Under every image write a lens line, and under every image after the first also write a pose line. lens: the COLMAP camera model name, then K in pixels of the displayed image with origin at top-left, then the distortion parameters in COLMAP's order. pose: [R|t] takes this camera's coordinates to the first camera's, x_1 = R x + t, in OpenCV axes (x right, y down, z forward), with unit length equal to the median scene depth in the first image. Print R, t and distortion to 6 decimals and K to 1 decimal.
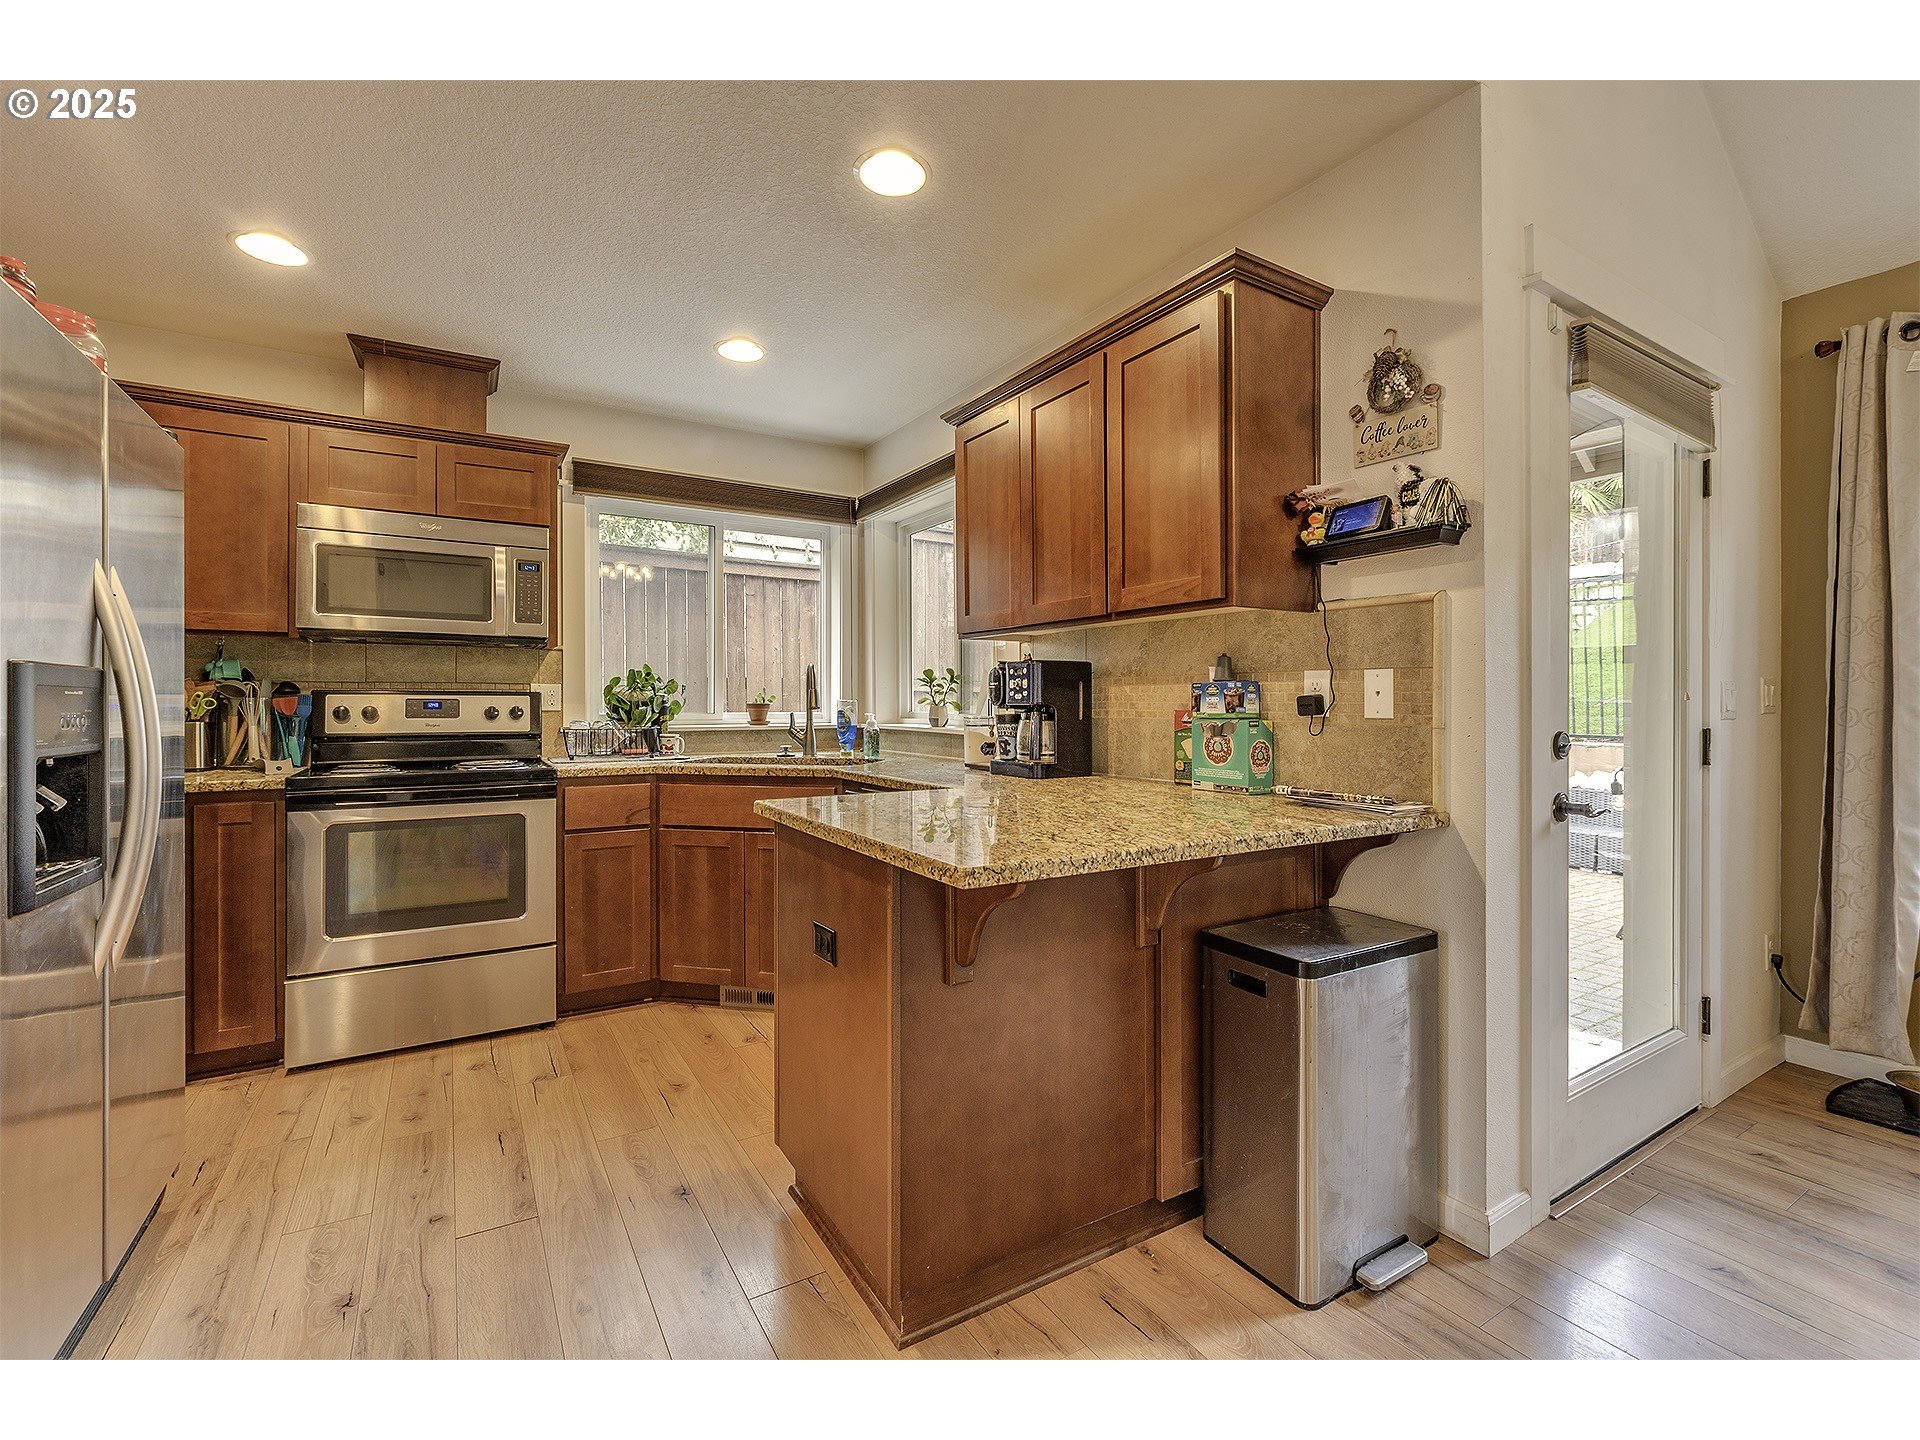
lens RADIAL K [[833.6, 0, 957.0], [0, 833.6, 712.5], [0, 0, 1]] dist [-0.005564, -0.002466]
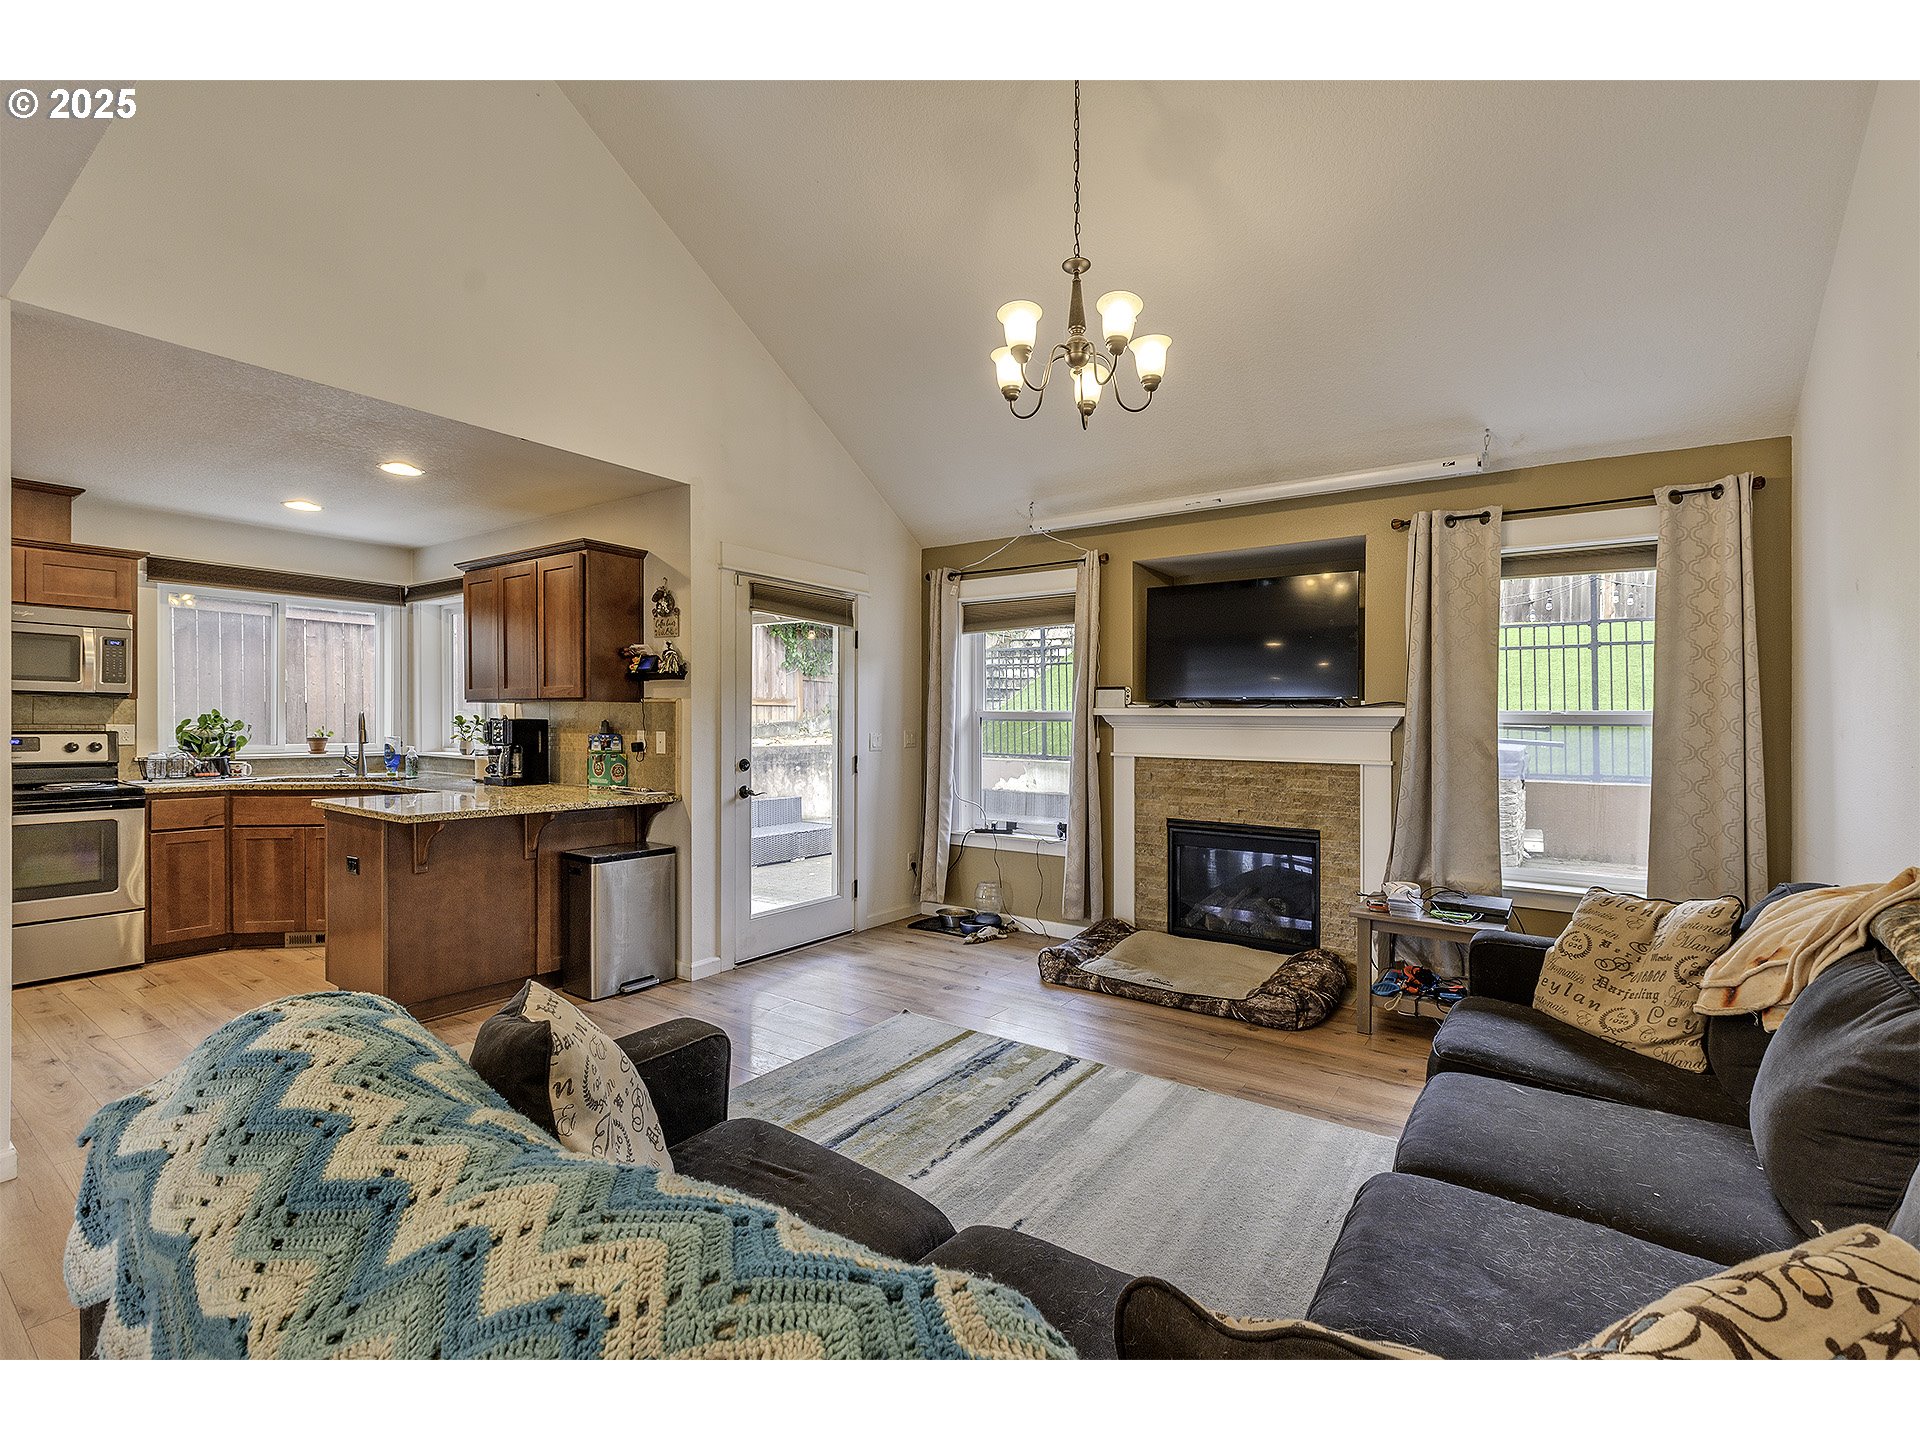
lens RADIAL K [[833.6, 0, 971.9], [0, 833.6, 735.5], [0, 0, 1]] dist [-0.005564, -0.002466]
pose [[0.909862, 0.002251, 0.414905, 0.212273], [-0.005929, 0.999954, 0.007577, -0.039023], [-0.414869, -0.009354, 0.909833, -0.837774]]
